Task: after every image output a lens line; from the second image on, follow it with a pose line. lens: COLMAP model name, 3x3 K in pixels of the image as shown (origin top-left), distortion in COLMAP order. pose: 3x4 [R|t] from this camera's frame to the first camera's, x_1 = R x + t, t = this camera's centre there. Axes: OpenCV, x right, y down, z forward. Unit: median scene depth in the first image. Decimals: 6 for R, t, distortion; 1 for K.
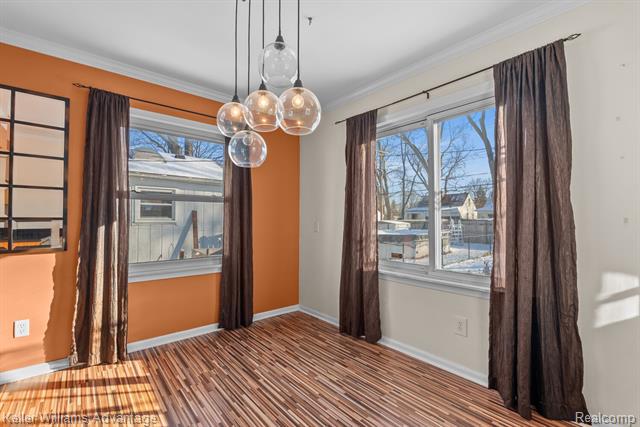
lens RADIAL K [[285.0, 0, 322.3], [0, 285.0, 215.7], [0, 0, 1]] dist [-0.003956, -0.000352]
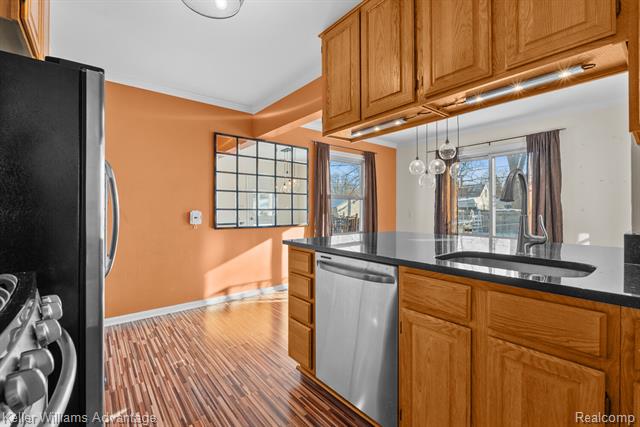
lens RADIAL K [[293.6, 0, 330.2], [0, 293.6, 211.8], [0, 0, 1]] dist [-0.000034, 0.000168]
pose [[0.999991, -0.000714, -0.004222, -0.754202], [0.000789, 0.999843, 0.017702, -0.009209], [0.004209, -0.017705, 0.999834, -1.064429]]
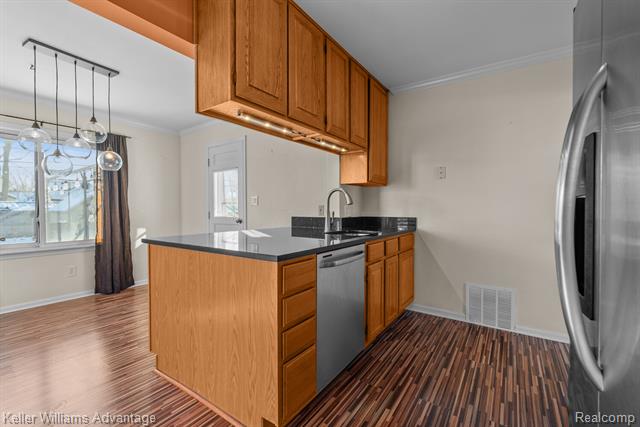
lens RADIAL K [[273.1, 0, 320.0], [0, 273.1, 213.5], [0, 0, 1]] dist [-0.011781, -0.000119]
pose [[-0.249236, -0.017618, 0.968283, -1.491453], [-0.008335, 0.999837, 0.016047, 0.002182], [-0.968407, -0.004071, -0.249342, -0.044695]]
